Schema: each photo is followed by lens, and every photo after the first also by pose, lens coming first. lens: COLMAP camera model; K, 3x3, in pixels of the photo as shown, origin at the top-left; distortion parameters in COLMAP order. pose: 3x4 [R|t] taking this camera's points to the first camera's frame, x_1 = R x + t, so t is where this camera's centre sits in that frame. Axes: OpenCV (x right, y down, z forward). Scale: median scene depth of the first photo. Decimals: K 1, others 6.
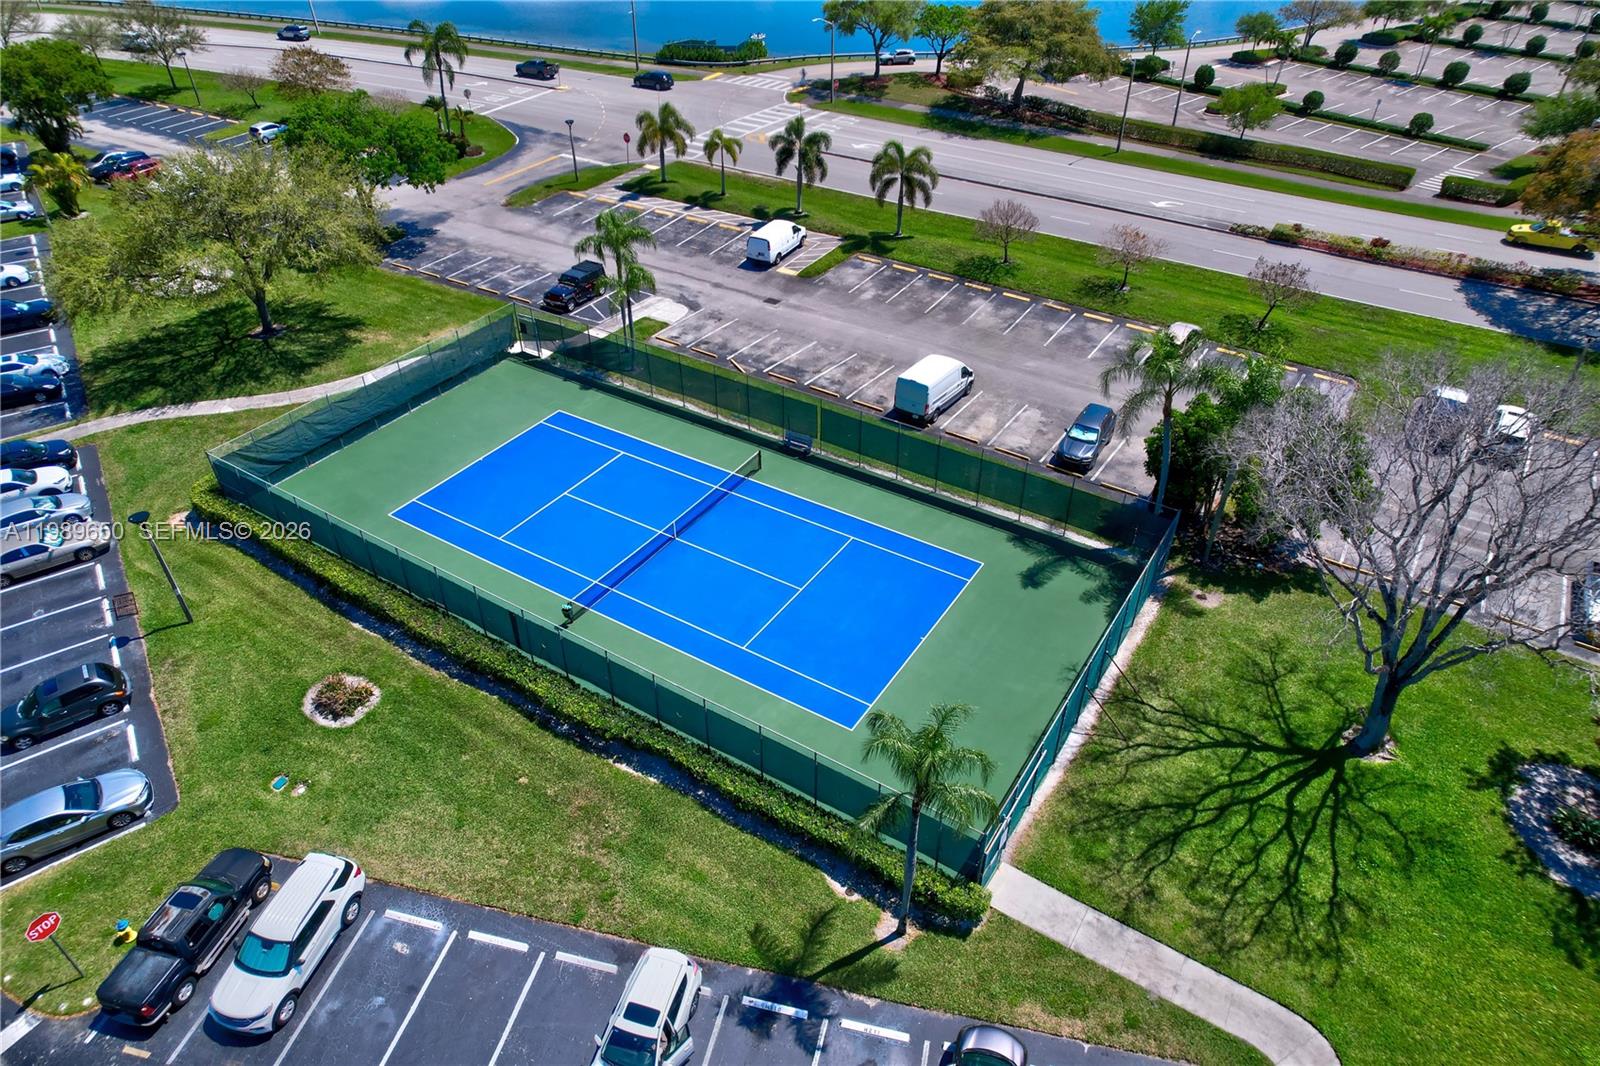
lens RADIAL K [[1020.2, 0, 807.5], [0, 1020.2, 538.7], [0, 0, 1]] dist [-0.075972, 0.071908]
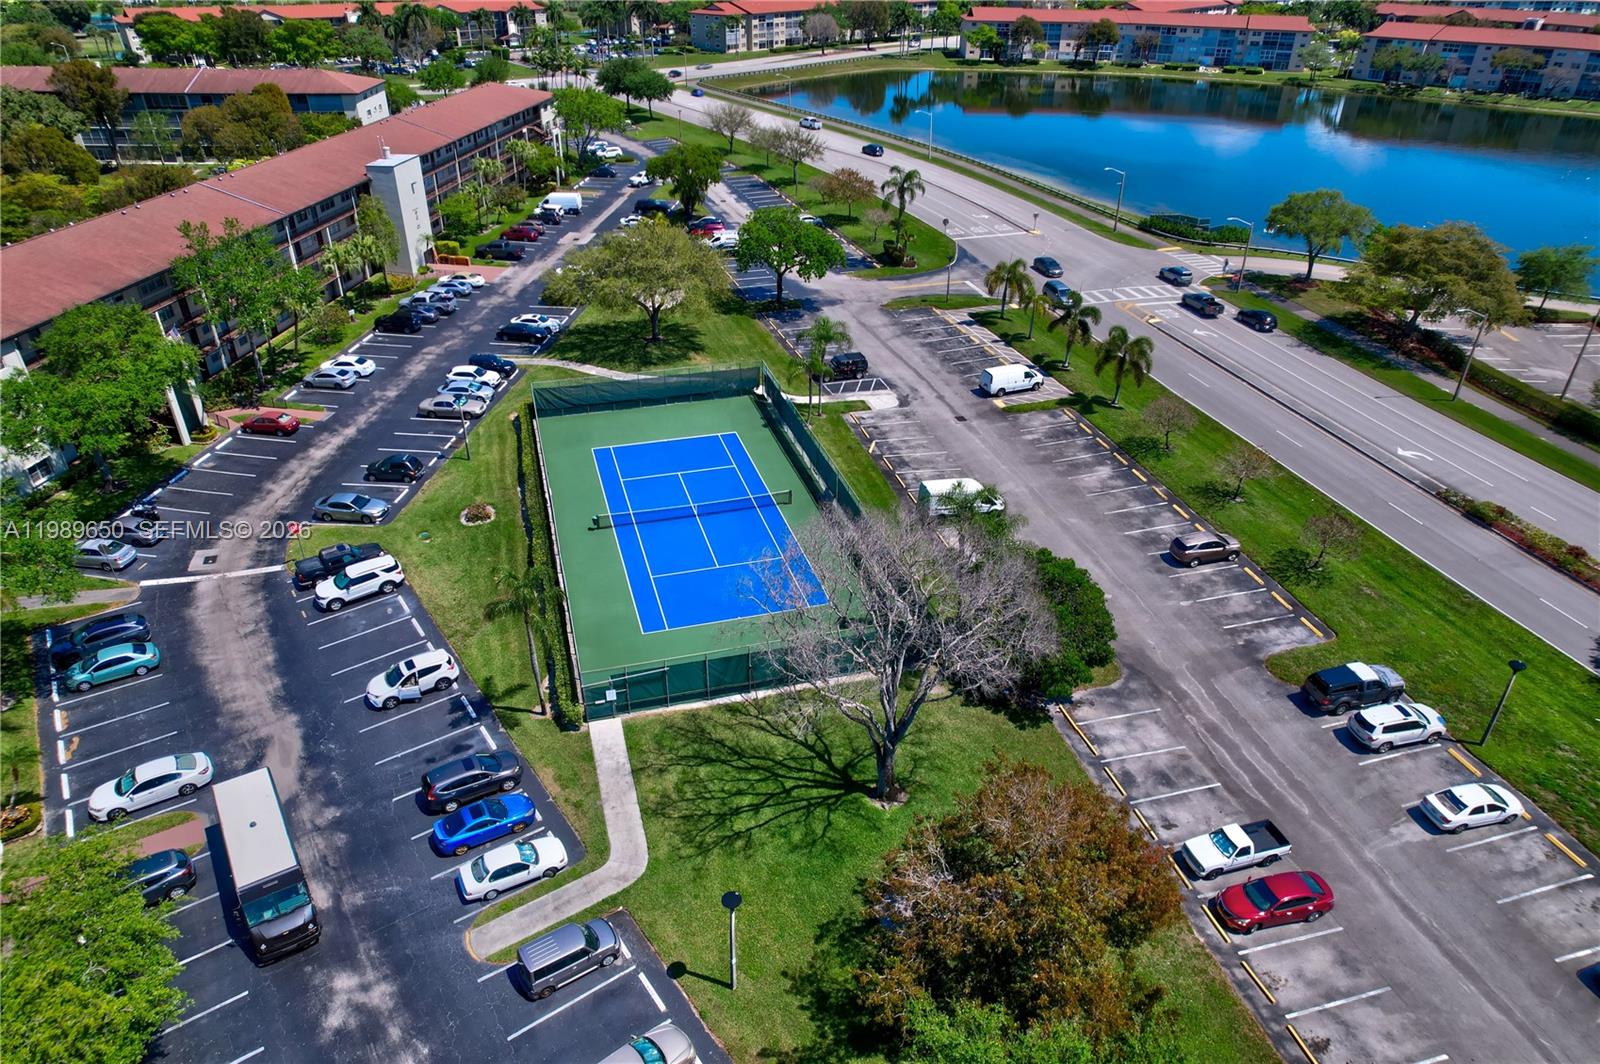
lens RADIAL K [[1020.2, 0, 807.5], [0, 1020.2, 537.7], [0, 0, 1]] dist [-0.075972, 0.071908]
pose [[0.754519, 0.347148, -0.556947, 0.624540], [-0.403972, 0.914489, 0.022728, -0.053045], [0.517211, 0.207843, 0.830237, -0.133234]]
